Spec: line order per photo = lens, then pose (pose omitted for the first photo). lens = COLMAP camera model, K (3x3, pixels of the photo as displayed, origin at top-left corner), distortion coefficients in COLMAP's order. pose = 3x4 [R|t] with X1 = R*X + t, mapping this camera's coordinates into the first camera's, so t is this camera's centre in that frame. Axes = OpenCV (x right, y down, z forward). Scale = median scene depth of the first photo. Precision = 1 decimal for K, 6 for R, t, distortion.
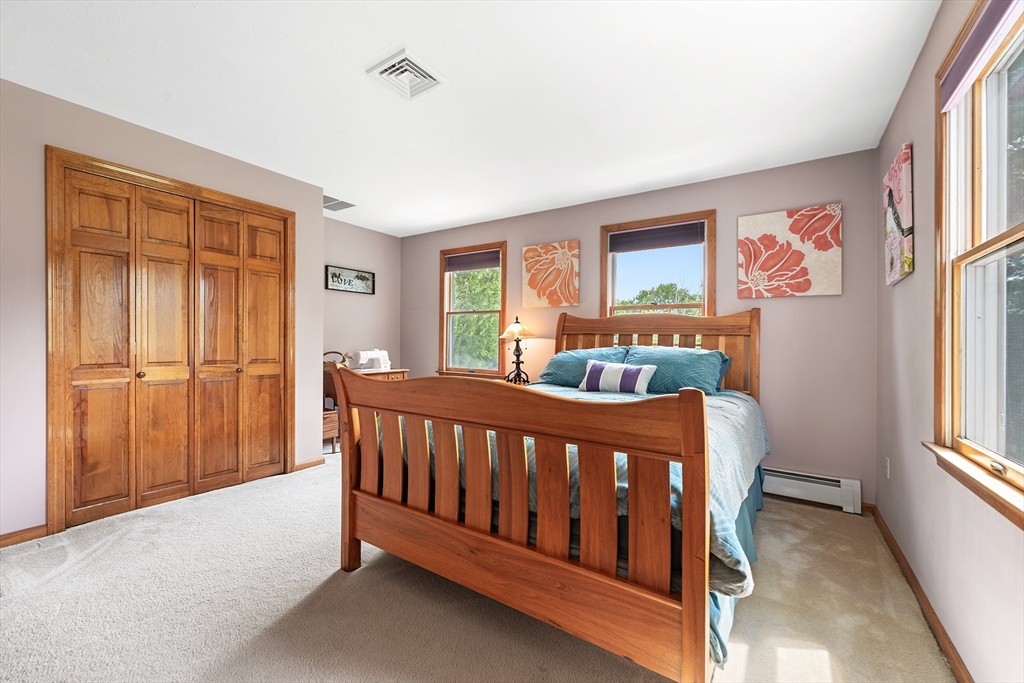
lens RADIAL K [[412.8, 0, 510.2], [0, 412.8, 341.5], [0, 0, 1]] dist [-0.003789, -0.000002]
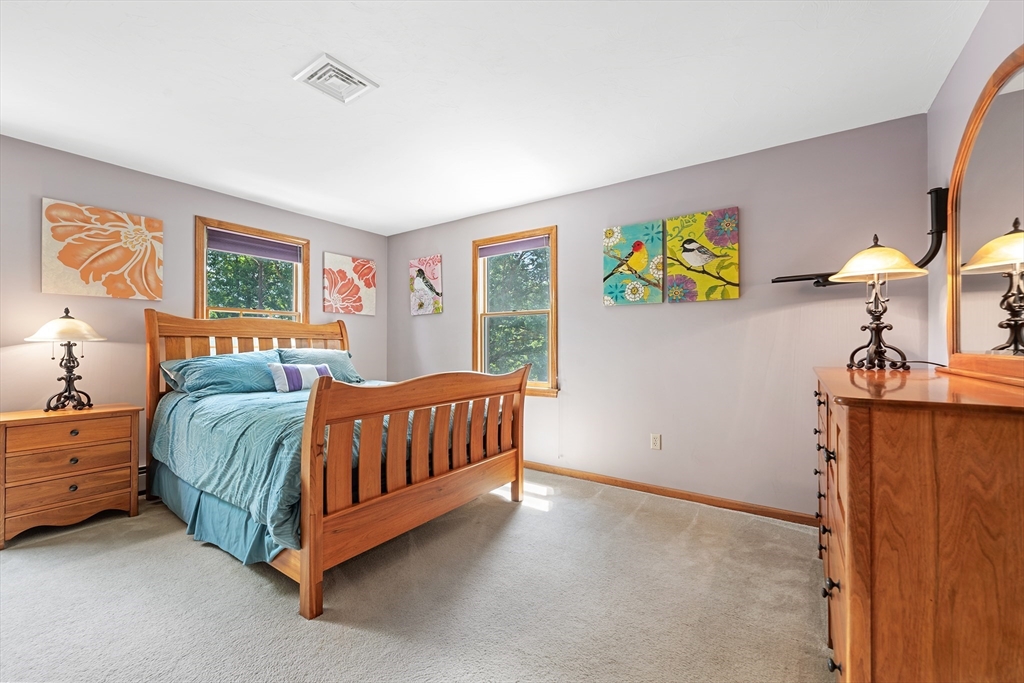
lens RADIAL K [[412.8, 0, 510.4], [0, 412.8, 341.7], [0, 0, 1]] dist [-0.003789, -0.000002]
pose [[0.013838, -0.008808, 0.999865, -0.816603], [-0.003484, 0.999955, 0.008857, -0.020750], [-0.999898, -0.003606, 0.013807, 0.378876]]
